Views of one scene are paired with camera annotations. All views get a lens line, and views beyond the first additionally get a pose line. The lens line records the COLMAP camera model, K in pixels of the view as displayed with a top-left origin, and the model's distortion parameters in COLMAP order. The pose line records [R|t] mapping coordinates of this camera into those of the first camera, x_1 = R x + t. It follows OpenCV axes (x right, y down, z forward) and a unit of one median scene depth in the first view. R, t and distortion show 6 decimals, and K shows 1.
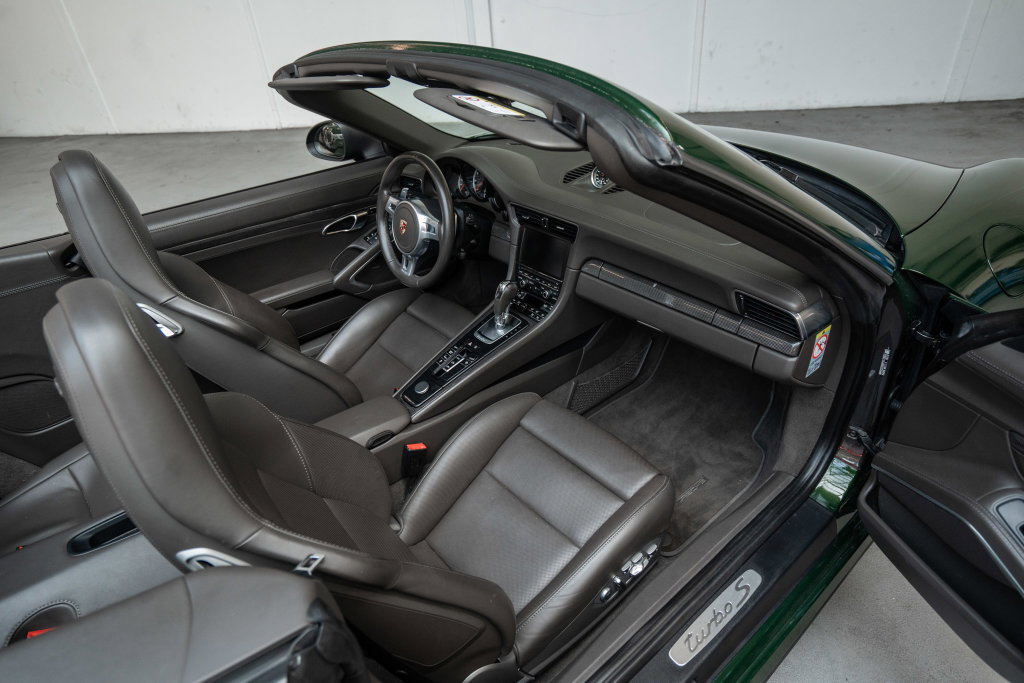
lens RADIAL K [[599.4, 0, 504.8], [0, 599.4, 339.5], [0, 0, 1]] dist [-0.018157, 0.002898]
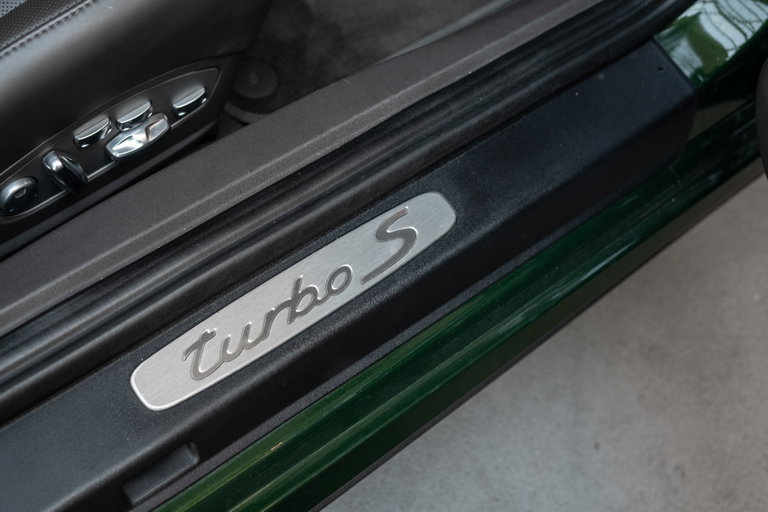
lens RADIAL K [[1136.0, 0, 384.8], [0, 1136.0, 259.5], [0, 0, 1]] dist [-0.004742, 0.000000]
pose [[0.963645, 0.132389, 0.232082, 0.223766], [-0.224130, 0.873372, 0.432420, 0.126316], [-0.145446, -0.468715, 0.871293, 0.374355]]
